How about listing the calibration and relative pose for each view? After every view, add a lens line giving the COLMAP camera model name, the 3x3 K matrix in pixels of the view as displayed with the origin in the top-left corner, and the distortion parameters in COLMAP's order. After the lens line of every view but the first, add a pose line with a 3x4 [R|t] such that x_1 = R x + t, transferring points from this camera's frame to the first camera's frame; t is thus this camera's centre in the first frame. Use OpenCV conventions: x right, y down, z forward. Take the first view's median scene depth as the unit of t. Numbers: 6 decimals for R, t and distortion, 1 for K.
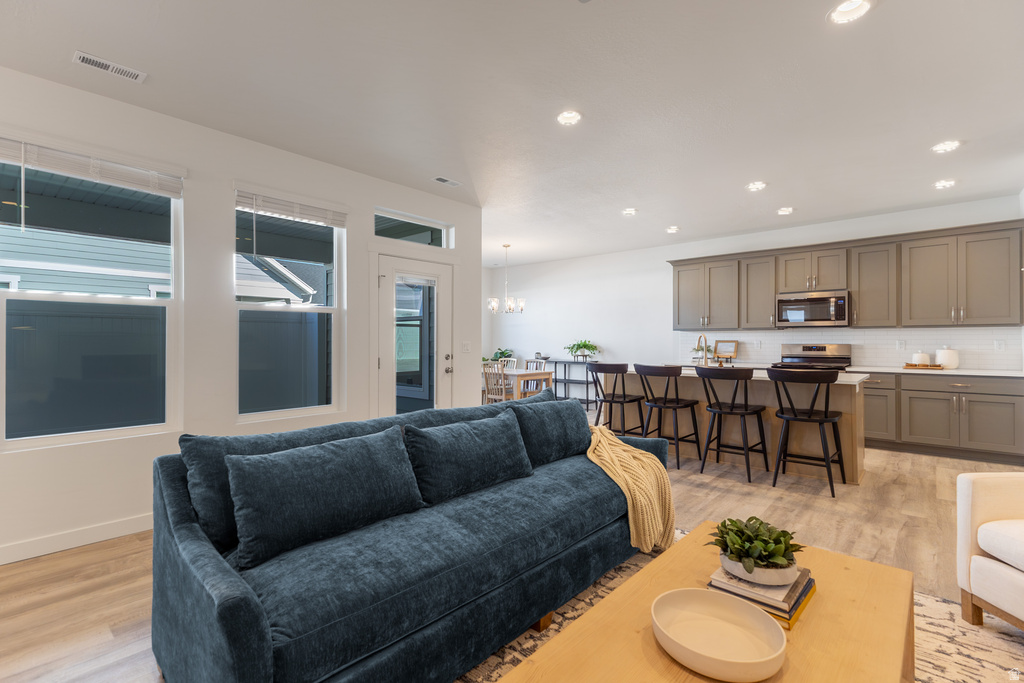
lens RADIAL K [[476.7, 0, 513.3], [0, 476.7, 339.8], [0, 0, 1]] dist [0.019953, 0.000450]
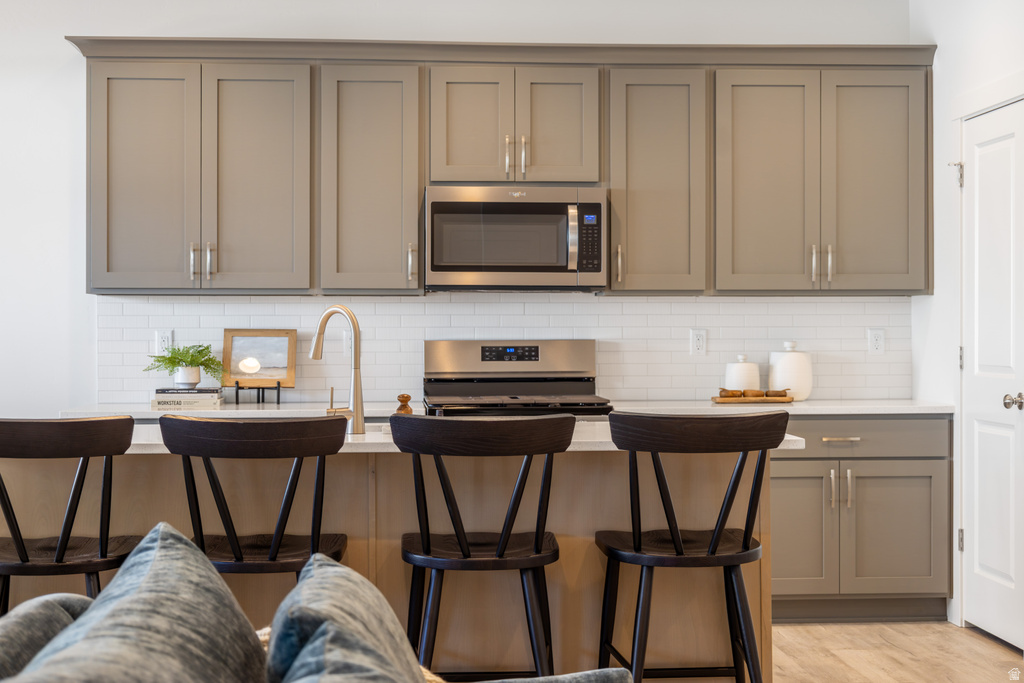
lens RADIAL K [[1674.1, 0, 512.1], [0, 1674.1, 348.9], [0, 0, 1]] dist [0.034777, 0.000000]
pose [[0.712532, -0.008186, 0.701592, -0.205151], [-0.001229, 0.999916, 0.012915, 0.000142], [-0.701638, -0.010065, 0.712462, 0.164036]]
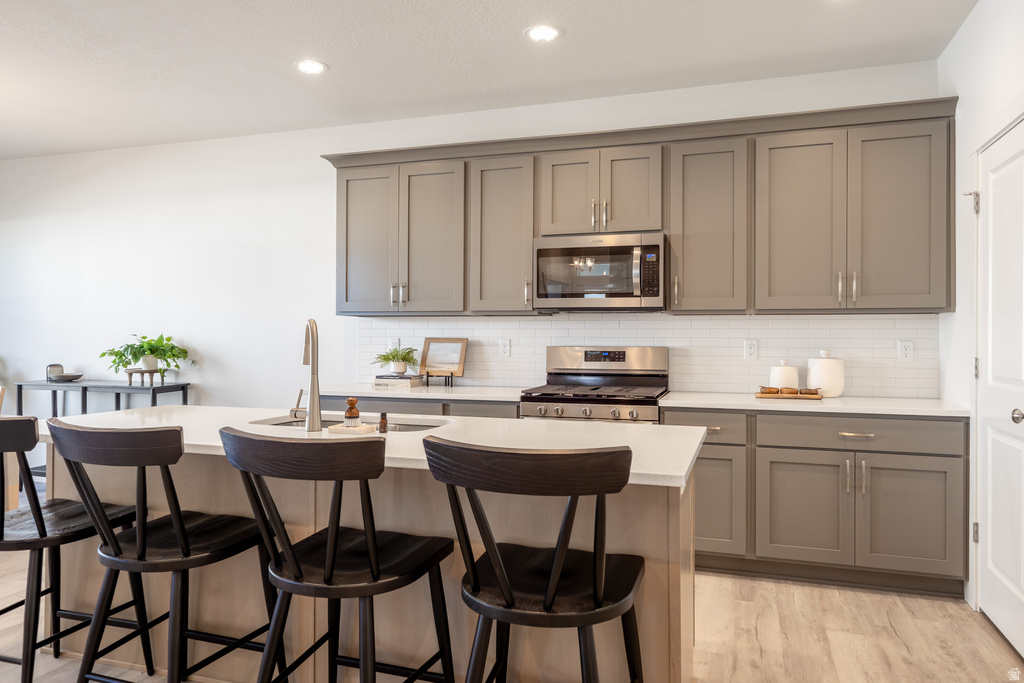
lens RADIAL K [[703.1, 0, 508.9], [0, 703.1, 338.9], [0, 0, 1]] dist [0.022945, -0.009870]
pose [[0.925650, 0.002504, 0.378373, 0.281133], [-0.005205, 0.999968, 0.006115, -0.002567], [-0.378346, -0.007630, 0.925633, 0.400258]]
